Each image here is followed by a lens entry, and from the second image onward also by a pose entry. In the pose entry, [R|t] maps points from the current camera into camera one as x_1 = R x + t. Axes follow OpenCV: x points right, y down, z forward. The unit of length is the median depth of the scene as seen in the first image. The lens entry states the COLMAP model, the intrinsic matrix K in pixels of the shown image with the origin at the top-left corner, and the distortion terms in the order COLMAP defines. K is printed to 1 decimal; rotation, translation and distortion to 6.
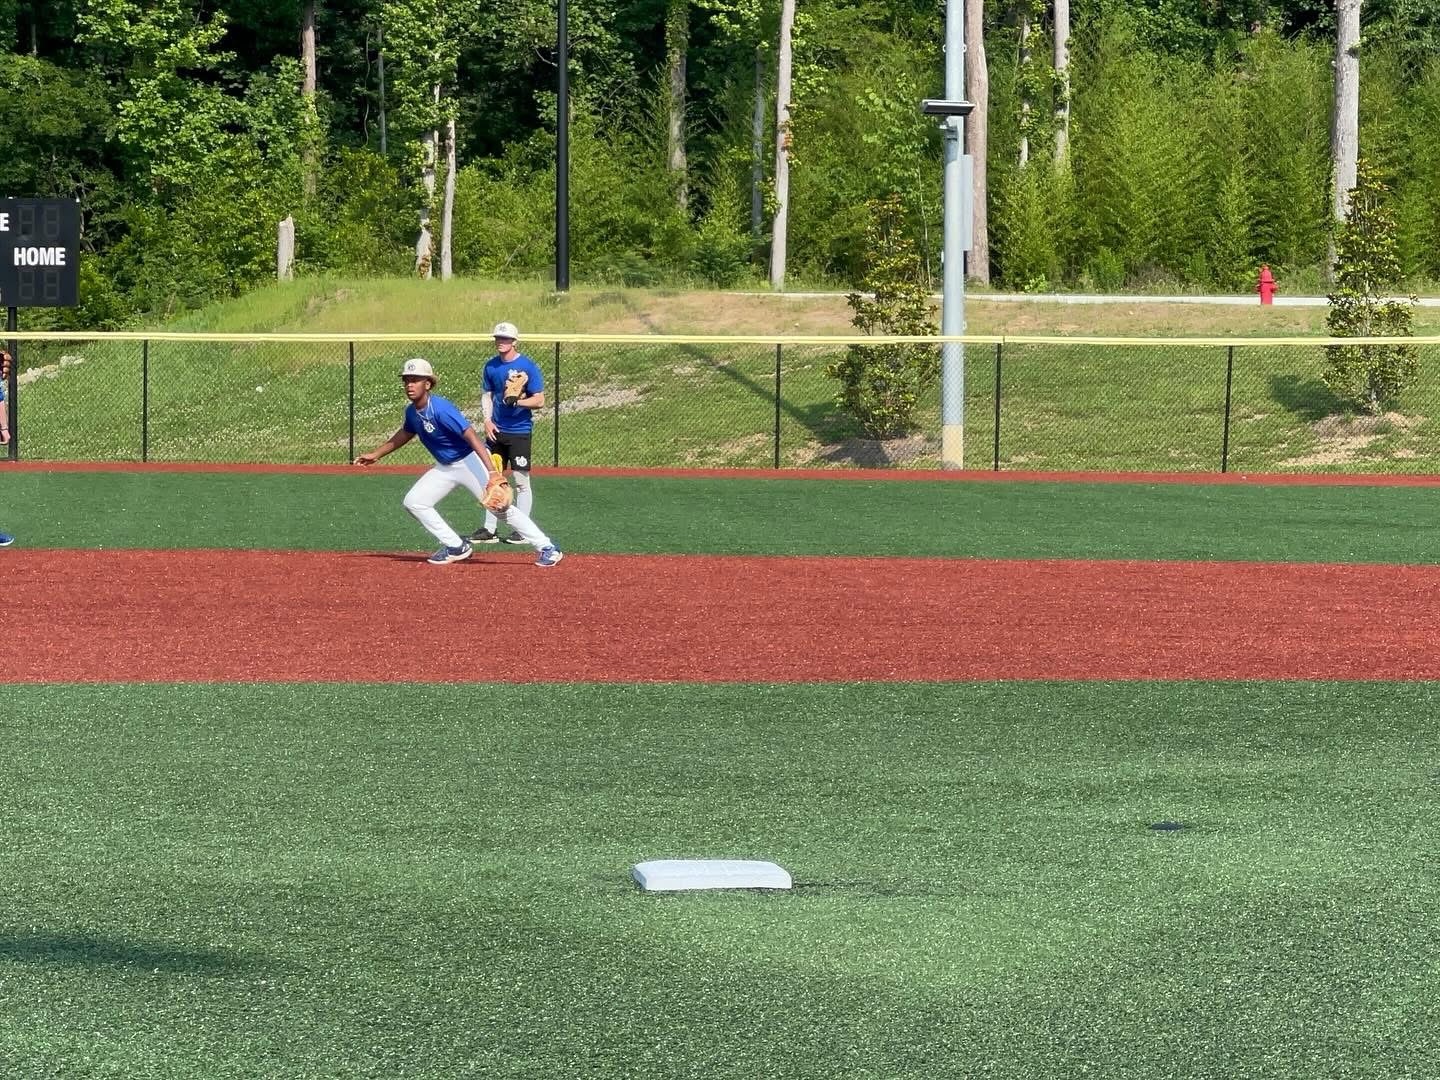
lens RADIAL K [[4952.0, 0, 718.1], [0, 4952.0, 422.1], [0, 0, 1]] dist [-1.054352, 30.617670]
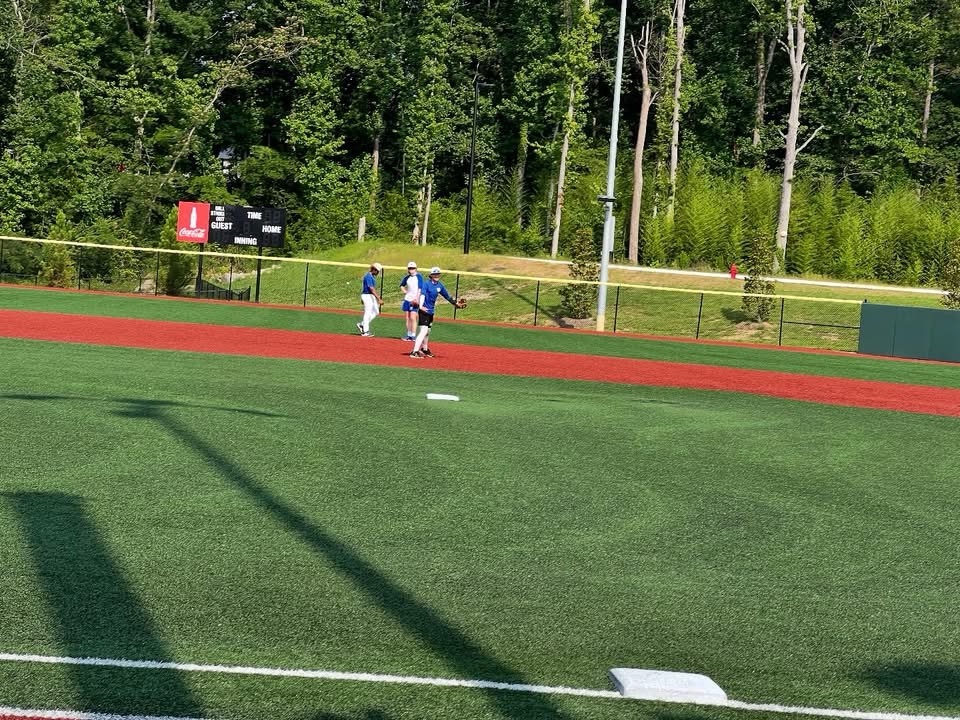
lens RADIAL K [[2257.3, 0, 480.0], [0, 2257.3, 360.0], [0, 0, 1]] dist [-0.151570, 5.226242]
pose [[0.996804, 0.073517, -0.031244, 0.015057], [-0.072810, 0.997076, 0.023182, 0.000959], [0.032857, -0.020833, 0.999243, -0.170986]]
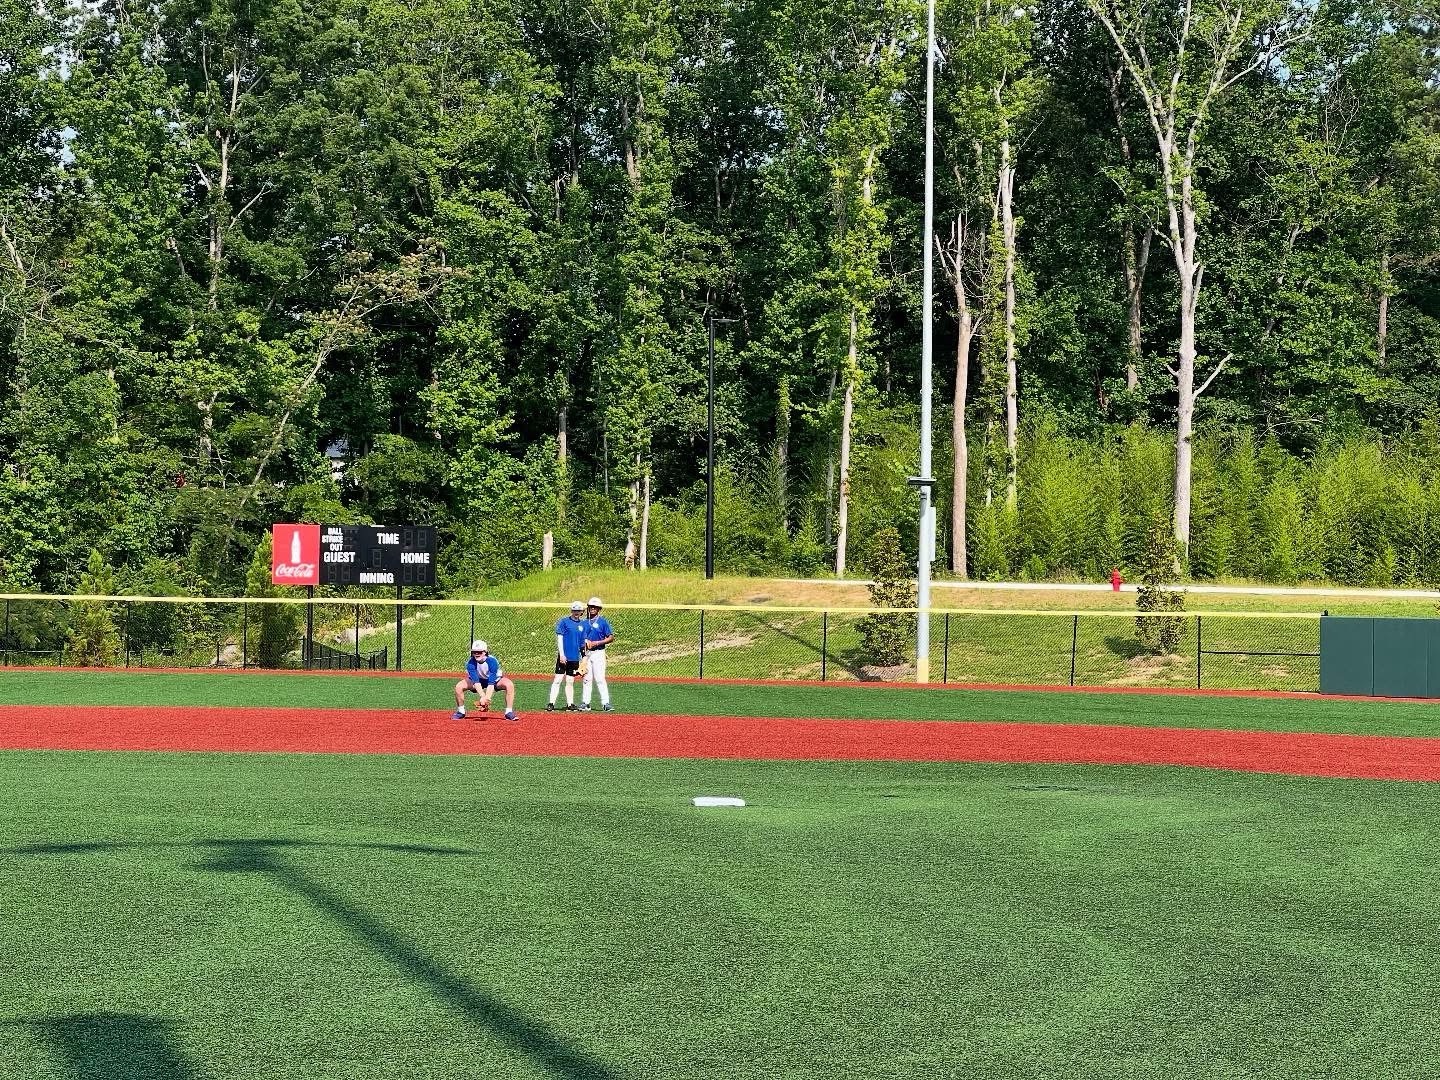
lens RADIAL K [[3378.5, 0, 720.0], [0, 3378.5, 540.0], [0, 0, 1]] dist [-0.425733, 11.151179]
pose [[0.999365, 0.011558, -0.033715, 0.010212], [-0.012740, 0.999304, -0.035049, 0.001027], [0.033286, 0.035457, 0.998817, -0.154325]]
